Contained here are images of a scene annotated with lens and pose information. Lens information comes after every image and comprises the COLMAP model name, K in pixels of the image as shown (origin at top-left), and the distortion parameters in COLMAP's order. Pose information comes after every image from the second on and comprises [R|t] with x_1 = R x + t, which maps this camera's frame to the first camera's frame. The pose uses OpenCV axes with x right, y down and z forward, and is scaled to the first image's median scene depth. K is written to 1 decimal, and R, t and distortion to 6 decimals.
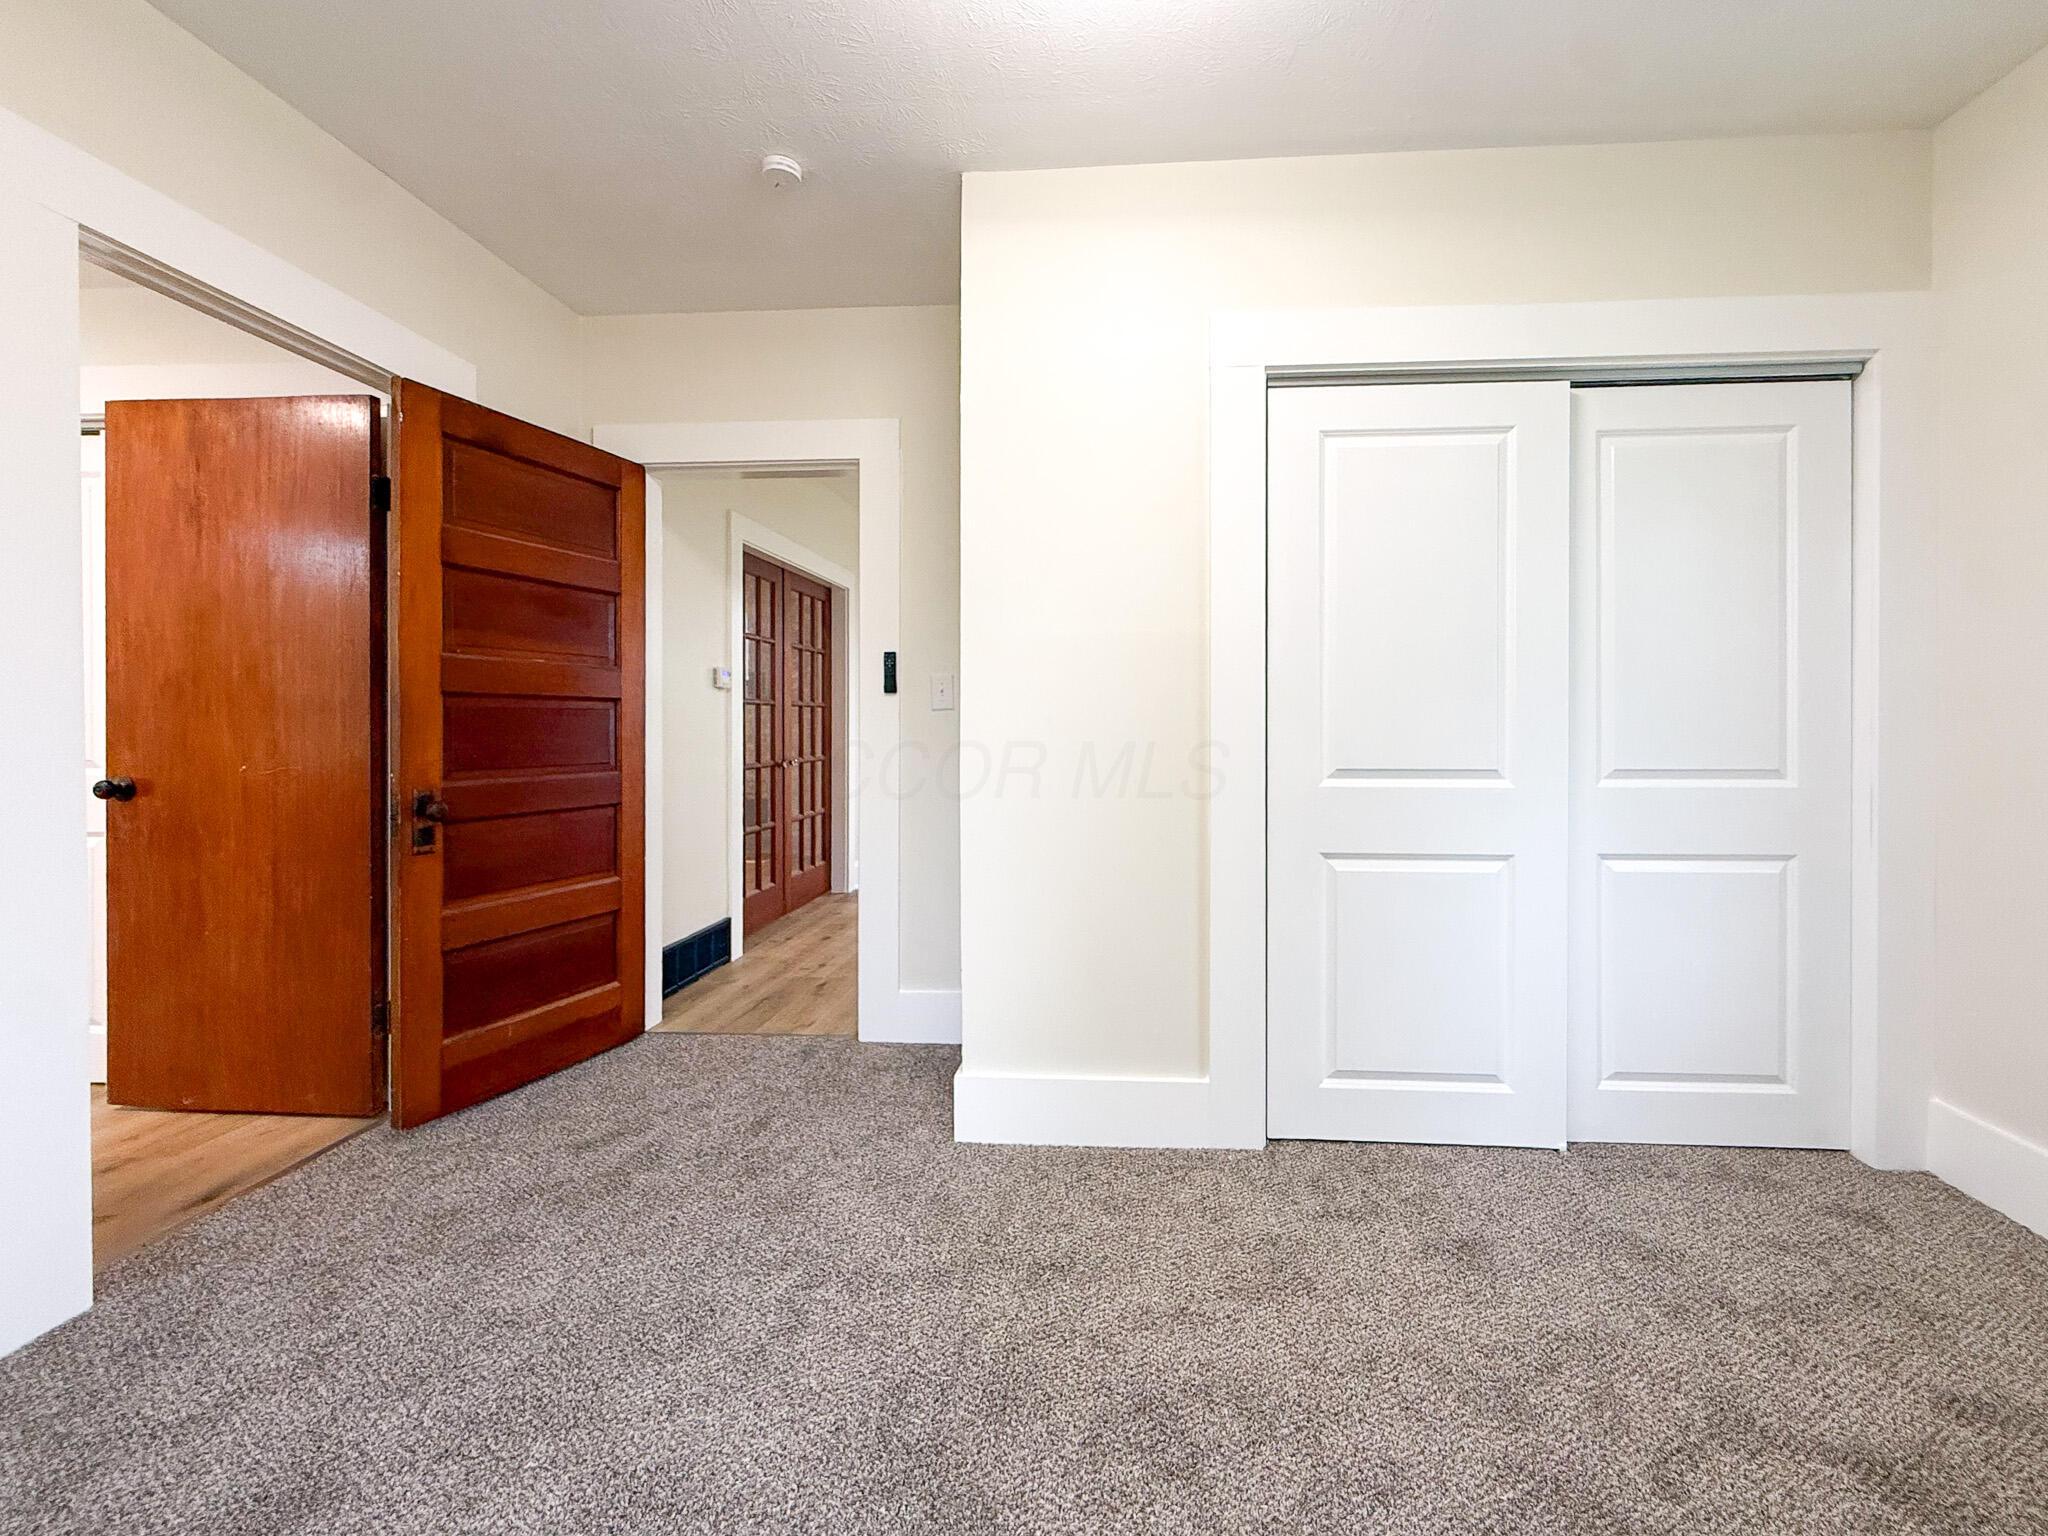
lens RADIAL K [[856.9, 0, 1090.2], [0, 856.9, 728.9], [0, 0, 1]] dist [0.000250, -0.000155]
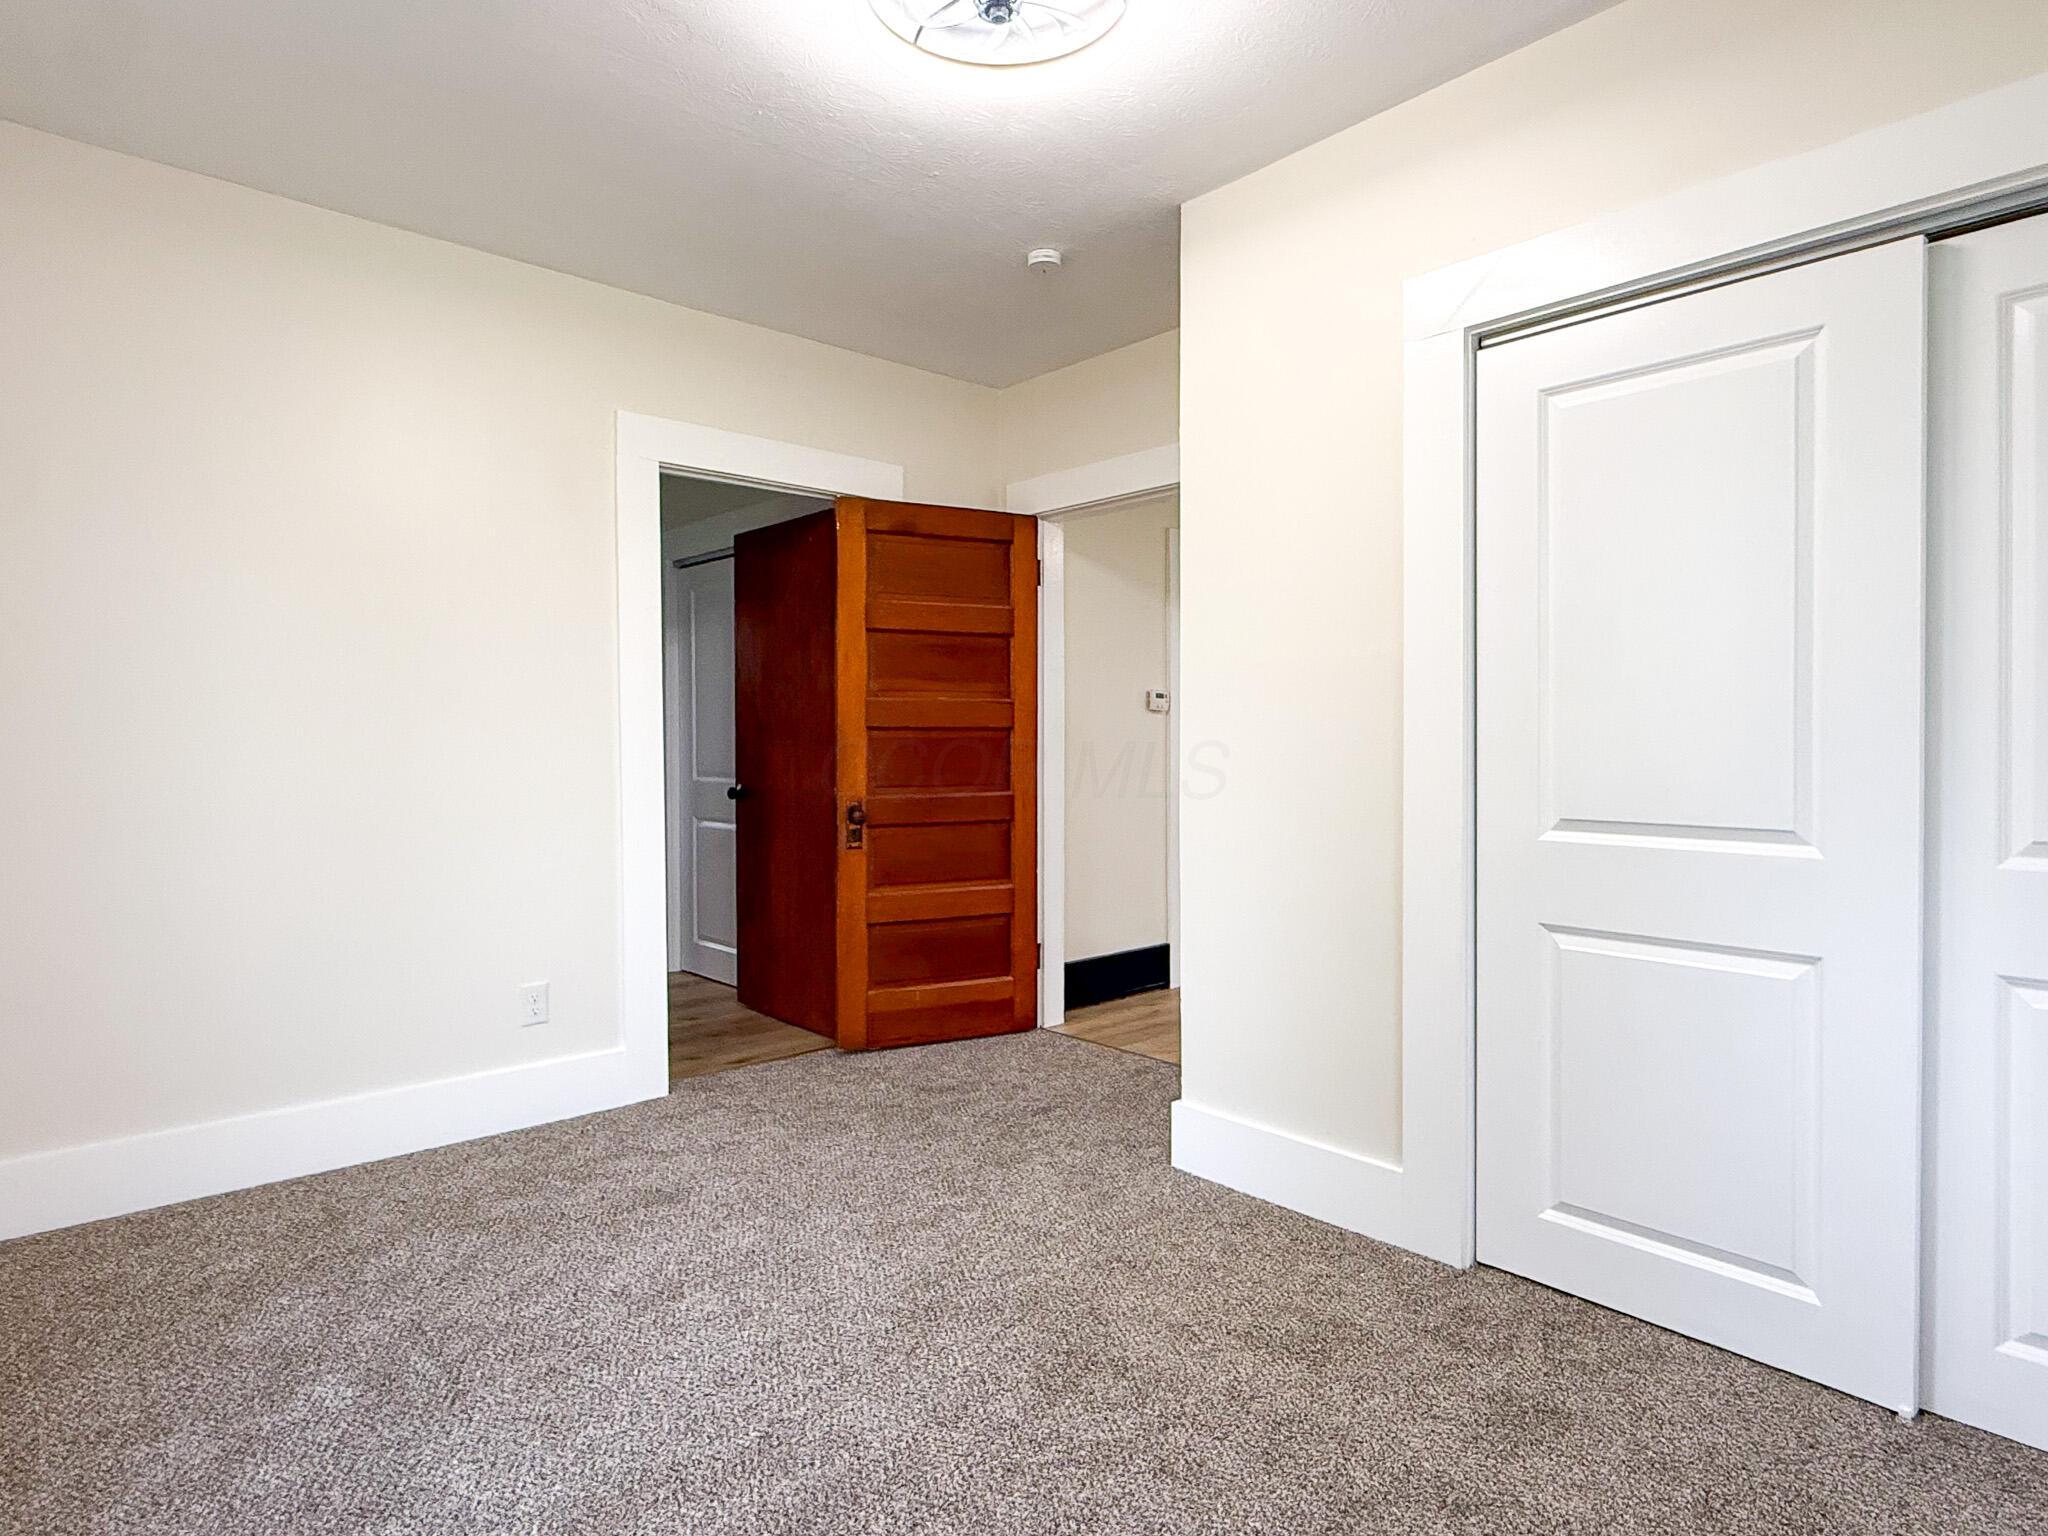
lens RADIAL K [[1131.1, 0, 1011.5], [0, 1131.1, 760.3], [0, 0, 1]] dist [0.002391, -0.000024]
pose [[0.714659, 0.013261, -0.699347, 0.647947], [-0.000919, 0.999837, 0.018020, -0.024595], [0.699473, -0.012235, 0.714555, -0.088947]]
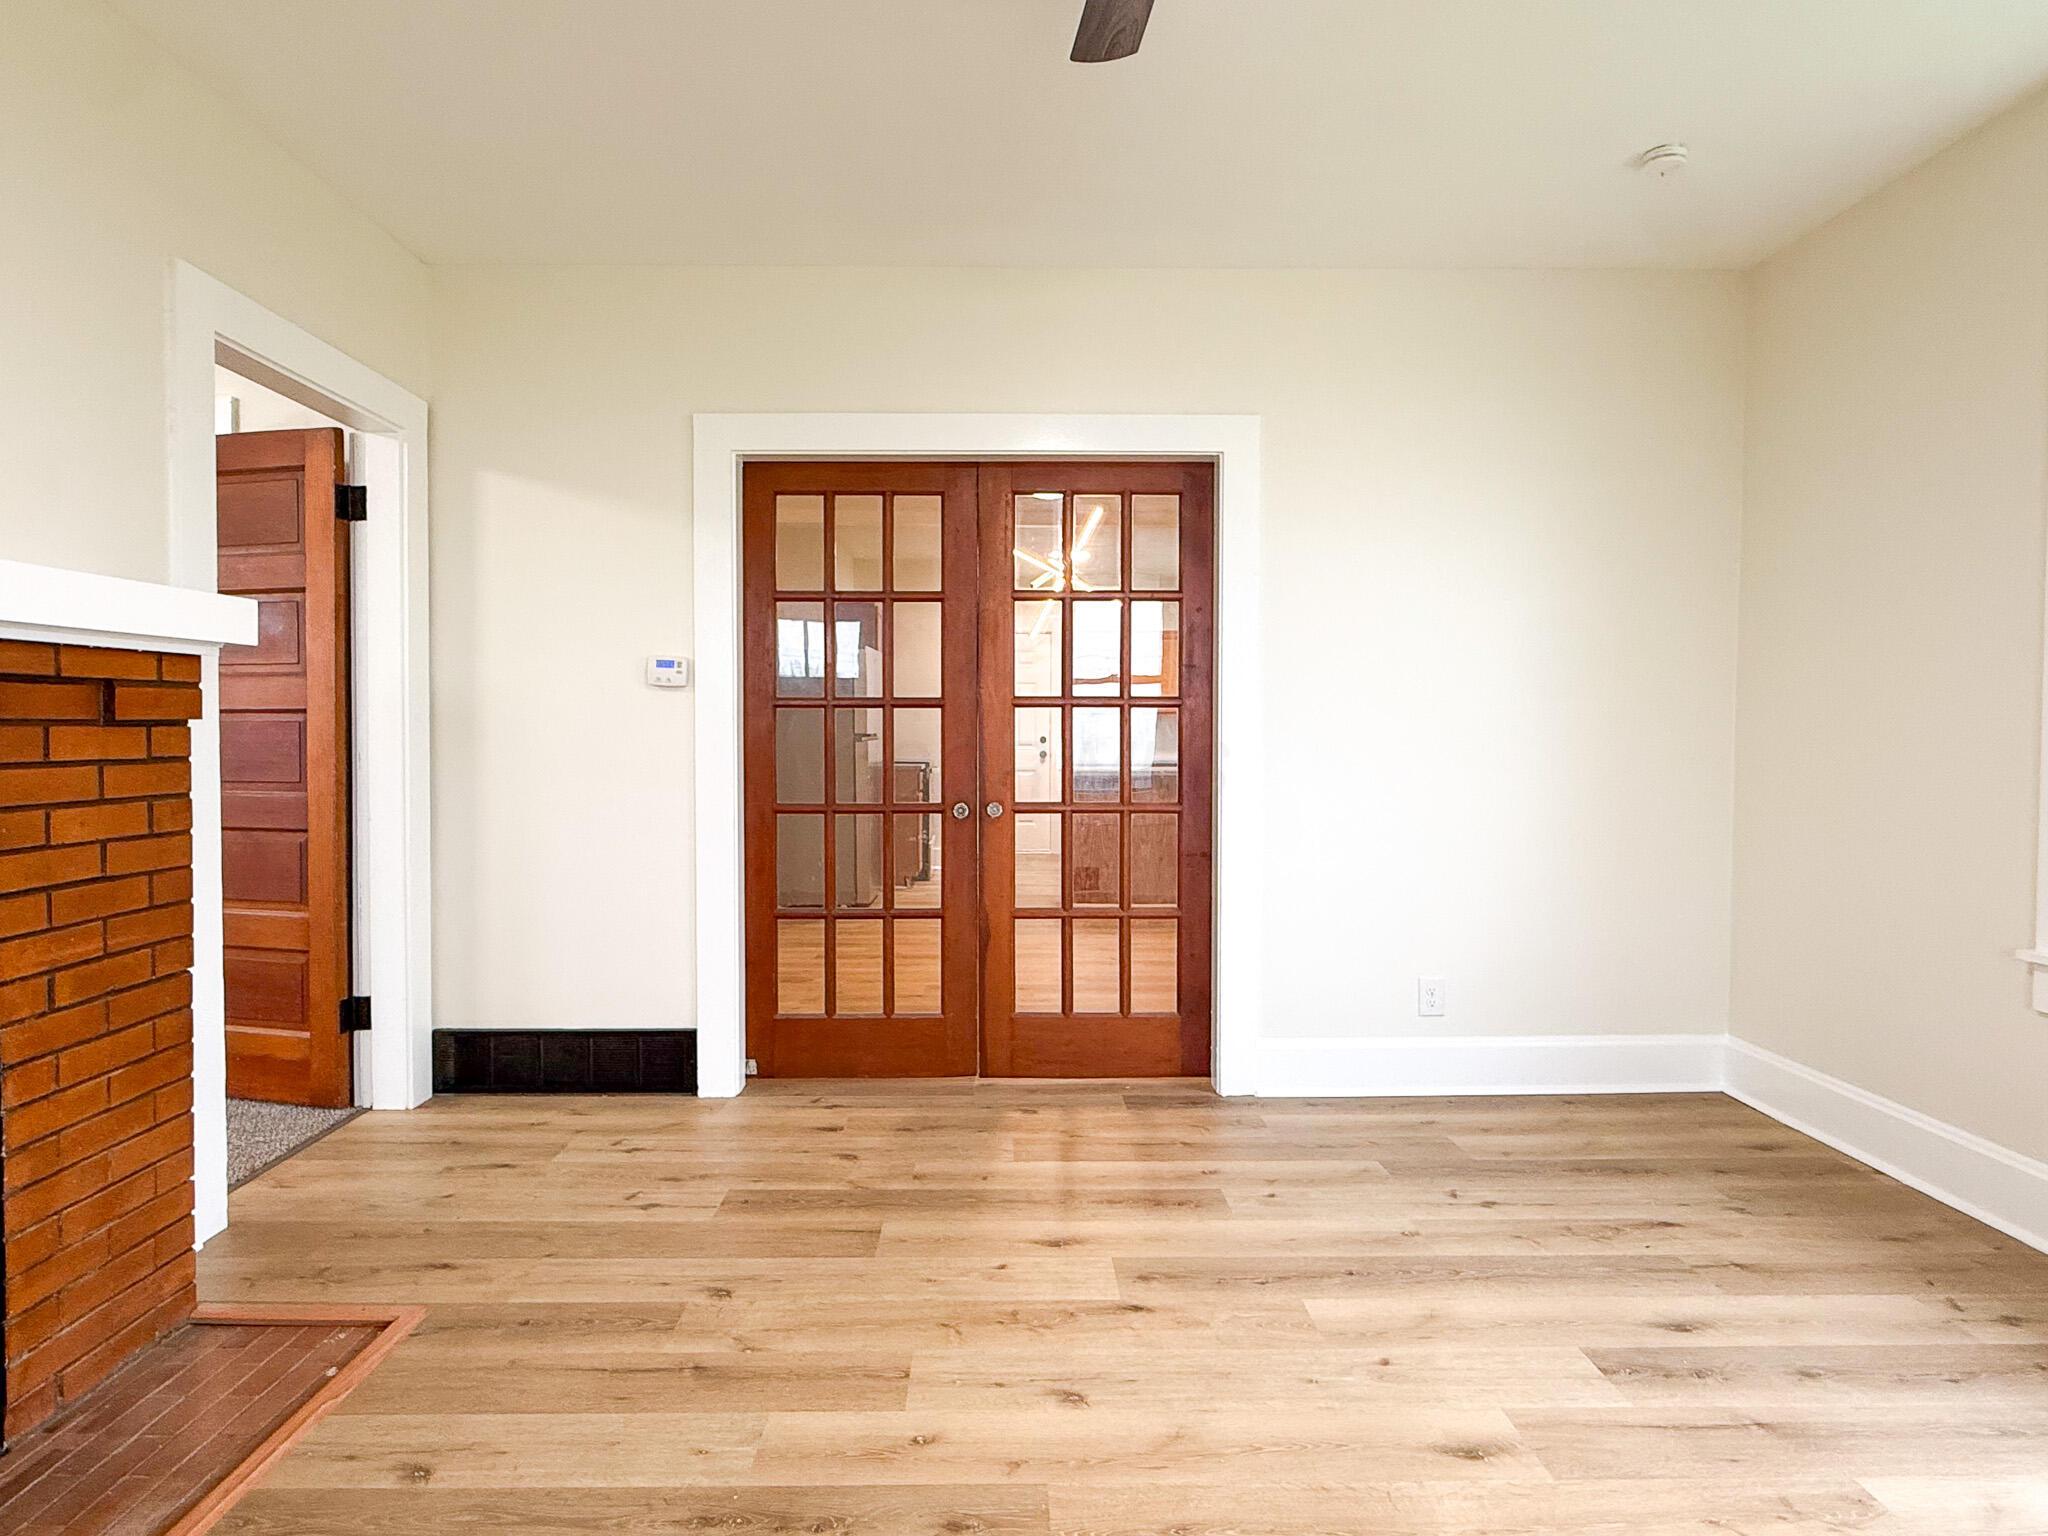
lens RADIAL K [[1066.7, 0, 1024.0], [0, 1066.7, 768.0], [0, 0, 1]] dist [-0.000980, -0.000117]
pose [[0.068938, 0.028743, -0.997207, 0.759017], [-0.008462, 0.999566, 0.028226, -0.016409], [0.997585, 0.006493, 0.069151, 2.168857]]
